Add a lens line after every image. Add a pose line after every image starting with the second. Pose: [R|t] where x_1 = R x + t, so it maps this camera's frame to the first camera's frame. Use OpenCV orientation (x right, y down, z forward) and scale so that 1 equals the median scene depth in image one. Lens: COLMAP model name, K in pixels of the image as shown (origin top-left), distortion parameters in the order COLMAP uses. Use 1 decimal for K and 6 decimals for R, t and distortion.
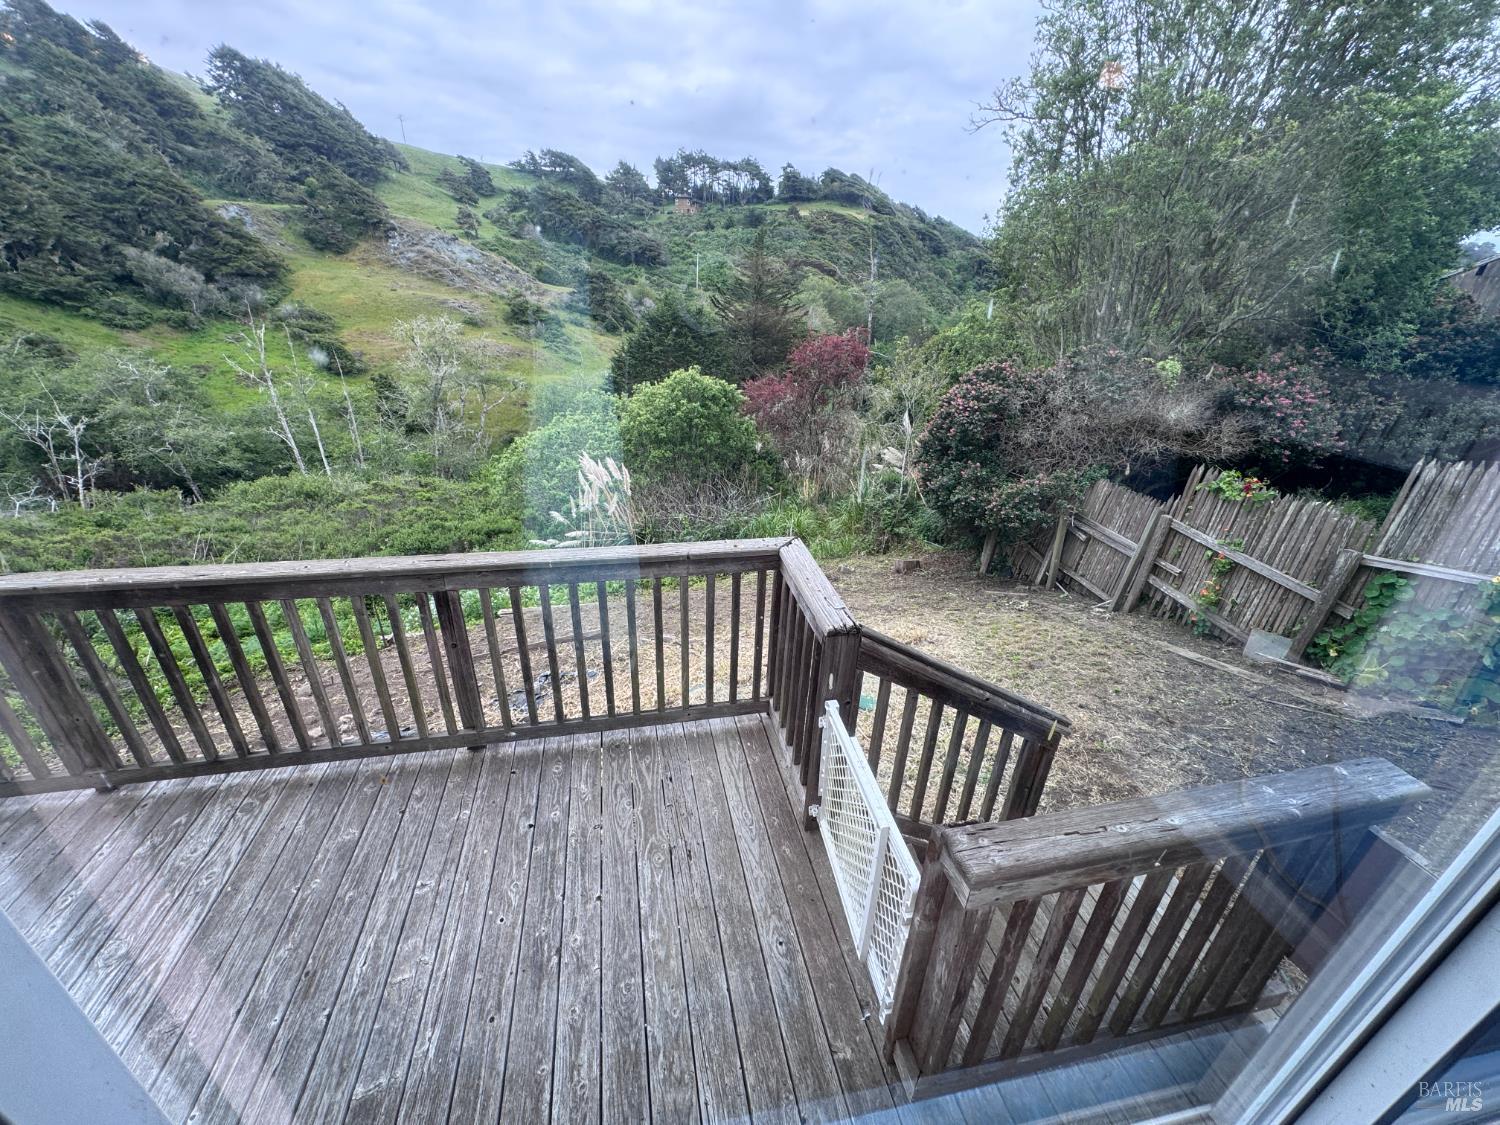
lens RADIAL K [[599.7, 0, 749.1], [0, 599.7, 563.0], [0, 0, 1]] dist [-0.003684, 0.000638]
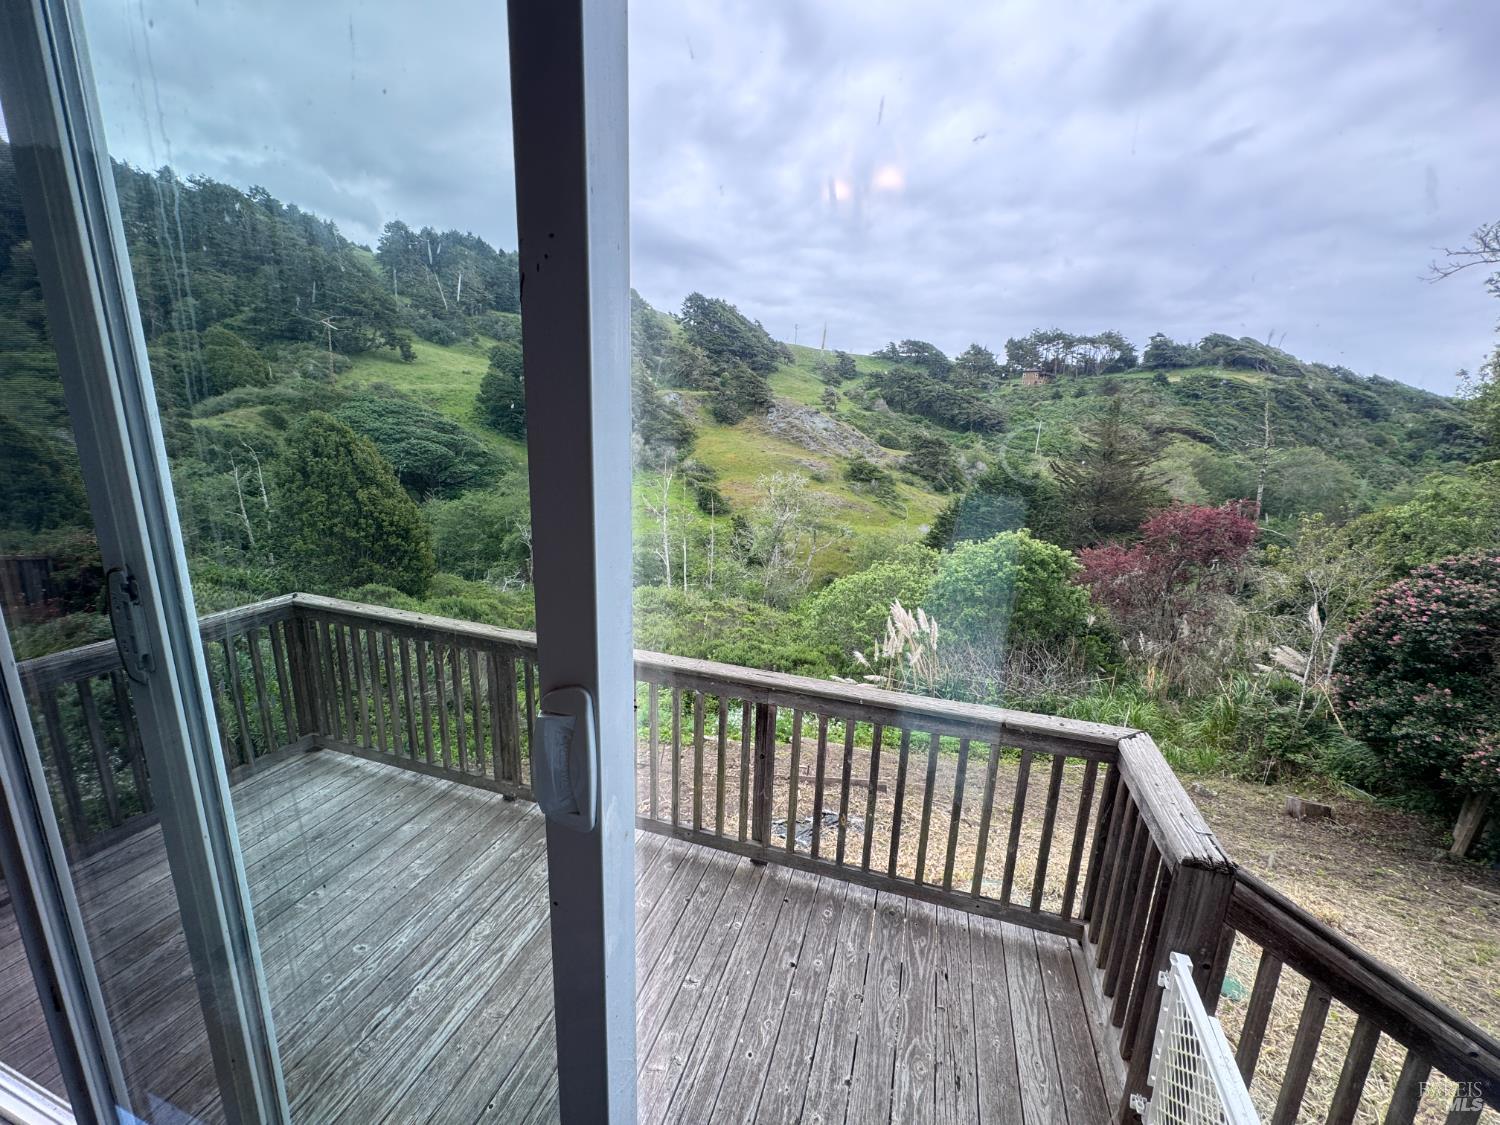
lens RADIAL K [[599.7, 0, 746.5], [0, 599.7, 561.1], [0, 0, 1]] dist [-0.003684, 0.000638]
pose [[0.866804, 0.100958, -0.488323, -0.001813], [-0.218499, 0.957169, -0.189960, 0.000972], [0.448229, 0.271356, 0.851737, -0.003886]]
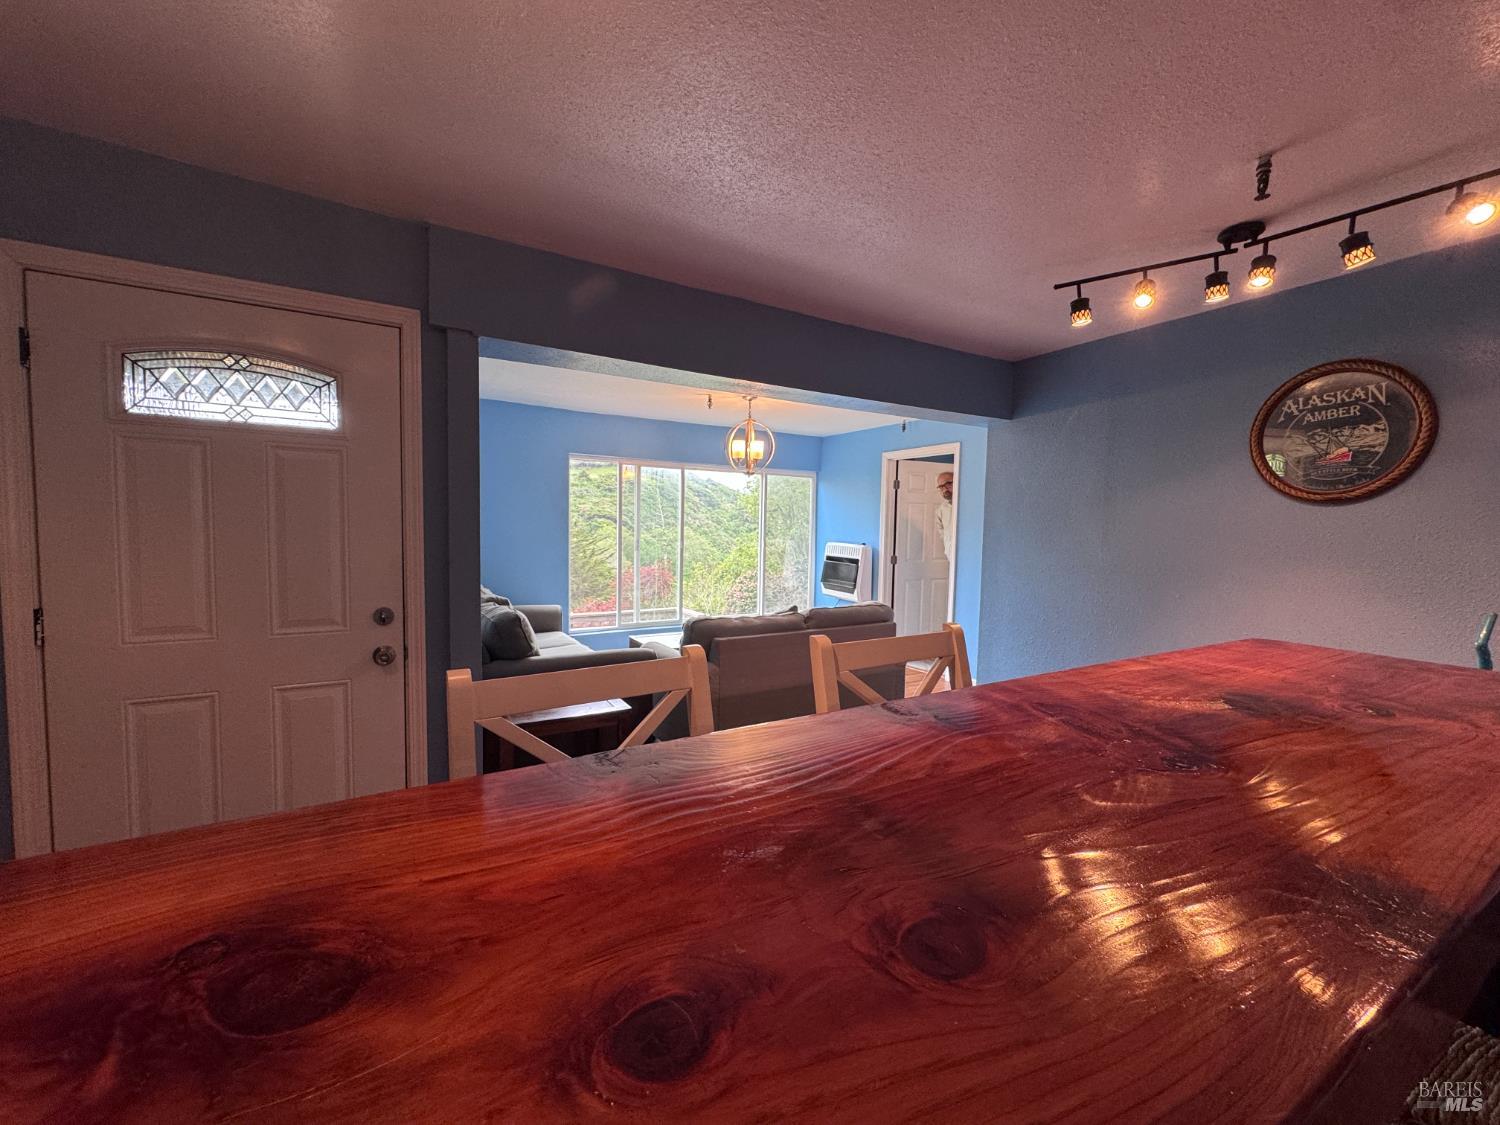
lens RADIAL K [[599.7, 0, 748.7], [0, 599.7, 562.3], [0, 0, 1]] dist [-0.003684, 0.000638]
pose [[0.944255, -0.046732, 0.325880, -0.065376], [0.165590, 0.922962, -0.347450, 0.079084], [-0.284538, 0.382044, 0.879250, -0.166406]]
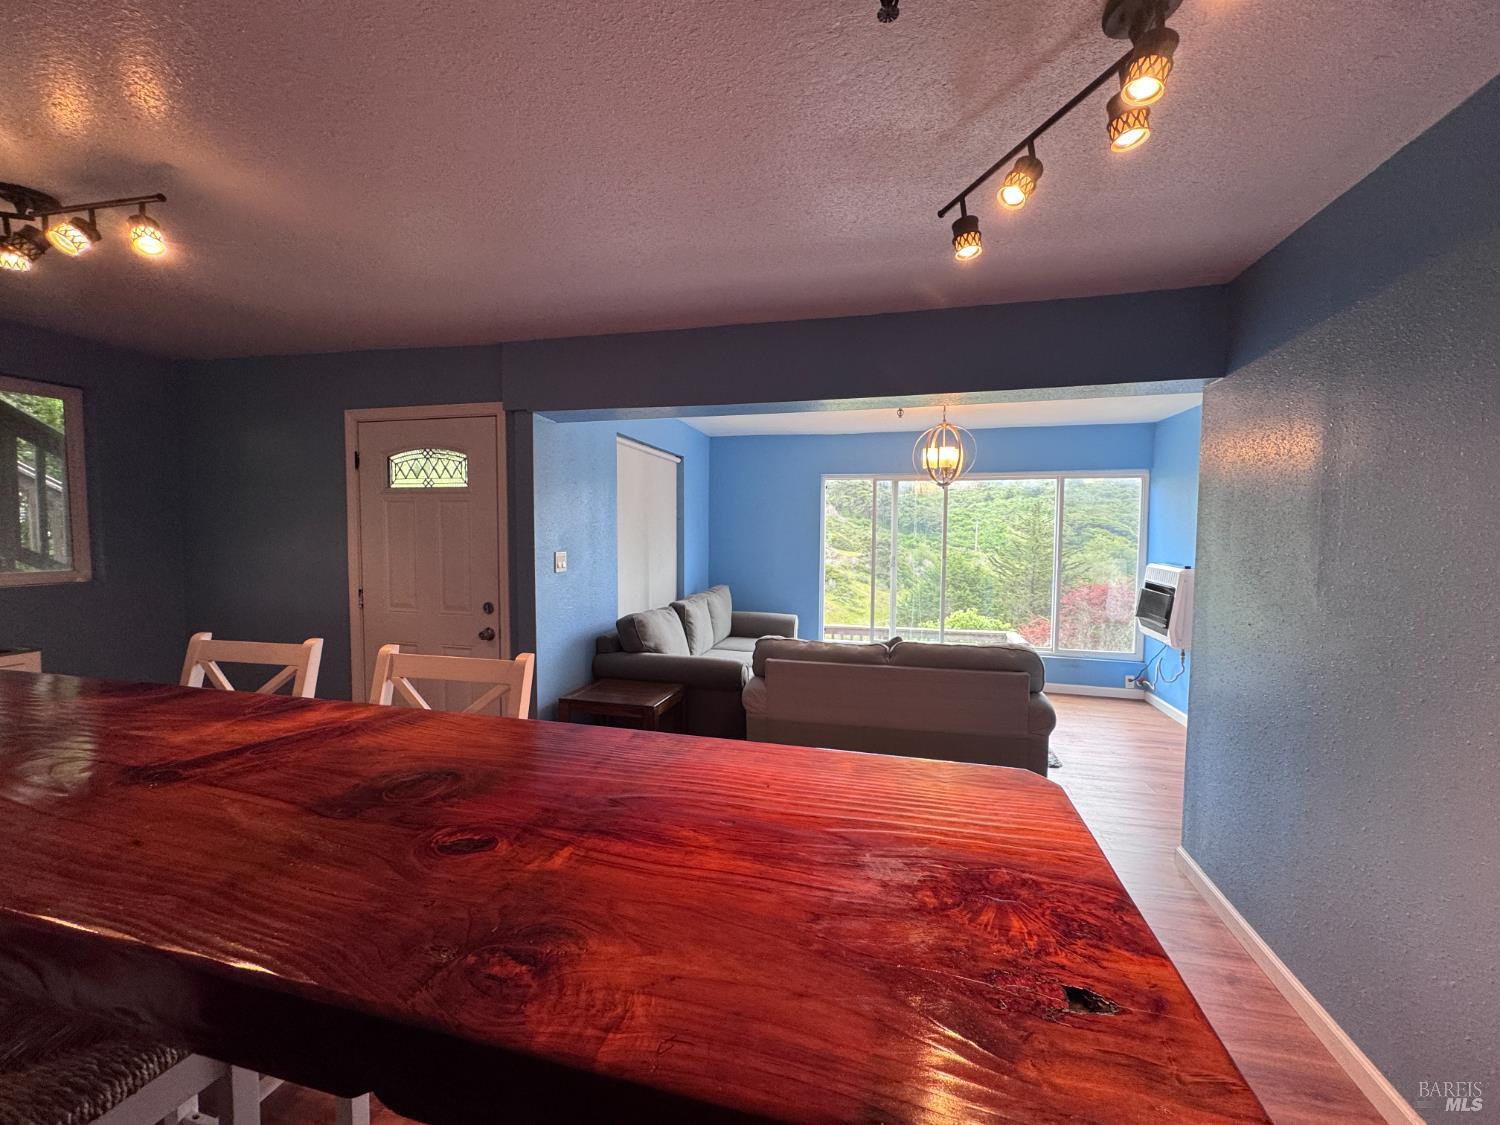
lens RADIAL K [[599.7, 0, 746.7], [0, 599.7, 561.9], [0, 0, 1]] dist [-0.003684, 0.000638]
pose [[0.902909, -0.014518, -0.429586, 0.014333], [-0.159795, 0.916460, -0.366833, 0.077393], [0.399024, 0.399863, 0.825160, -0.161983]]
